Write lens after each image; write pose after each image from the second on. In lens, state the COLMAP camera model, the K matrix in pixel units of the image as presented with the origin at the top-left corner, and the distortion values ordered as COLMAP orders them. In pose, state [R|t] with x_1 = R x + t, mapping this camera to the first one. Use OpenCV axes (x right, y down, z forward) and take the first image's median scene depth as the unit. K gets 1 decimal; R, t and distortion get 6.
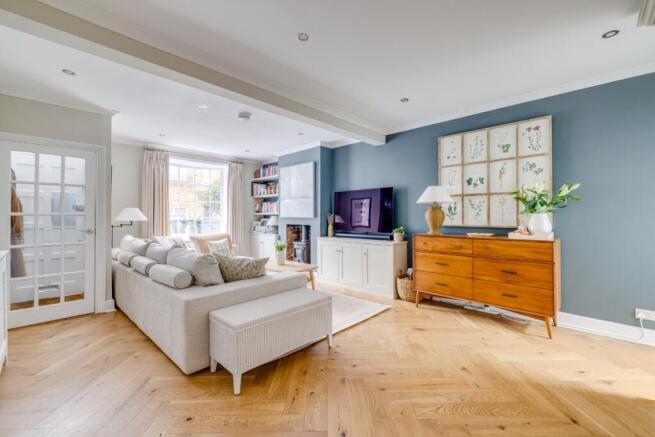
lens RADIAL K [[276.7, 0, 334.4], [0, 276.7, 214.8], [0, 0, 1]] dist [-0.005806, -0.000046]
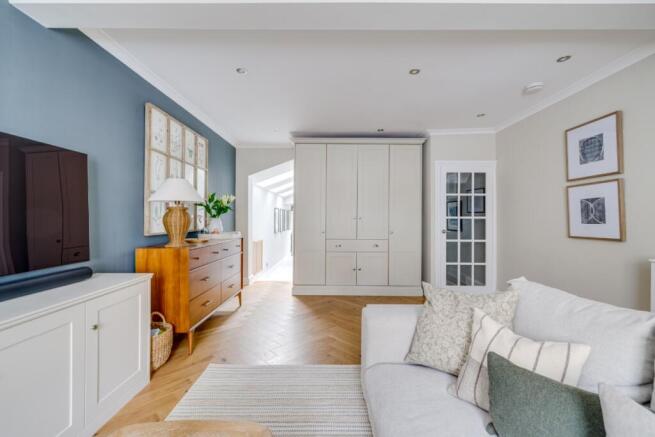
lens RADIAL K [[276.7, 0, 330.4], [0, 276.7, 219.6], [0, 0, 1]] dist [-0.005806, -0.000046]
pose [[-0.684589, 0.003480, 0.728921, -0.400907], [0.004286, 0.999991, -0.000749, 0.003934], [-0.728916, 0.002611, -0.684598, 1.139054]]
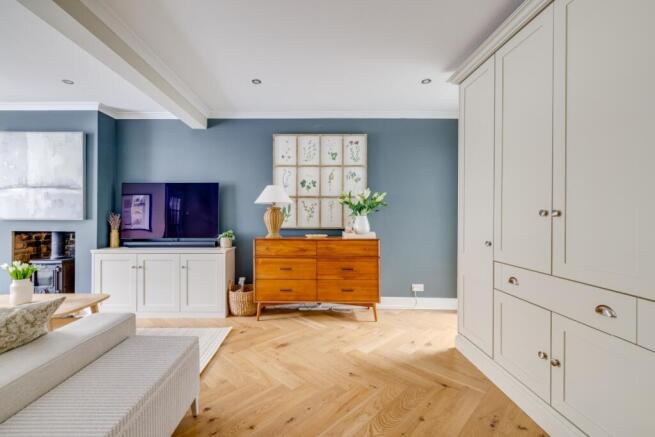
lens RADIAL K [[283.6, 0, 315.3], [0, 283.6, 217.0], [0, 0, 1]] dist [-0.001118, -0.000386]
pose [[0.727640, 0.004856, 0.685942, -0.177422], [-0.006614, 0.999978, -0.000064, 0.001171], [-0.685928, -0.004491, 0.727656, 0.201178]]
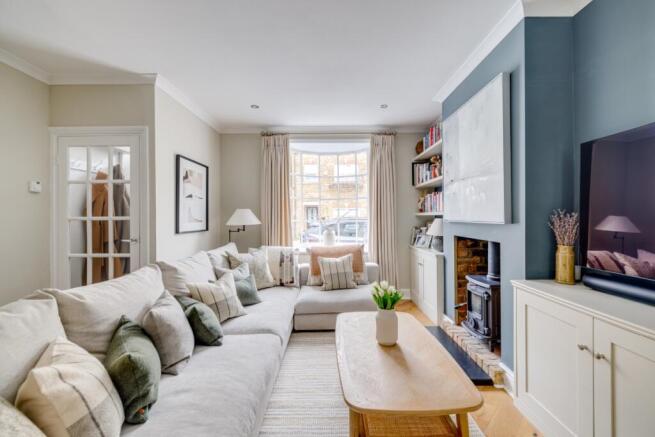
lens RADIAL K [[276.7, 0, 333.0], [0, 276.7, 215.8], [0, 0, 1]] dist [-0.005806, -0.000046]
pose [[0.688740, -0.007551, -0.724969, 0.043638], [0.010157, 0.999948, -0.000765, -0.002256], [0.724938, -0.006837, 0.688781, 0.765012]]
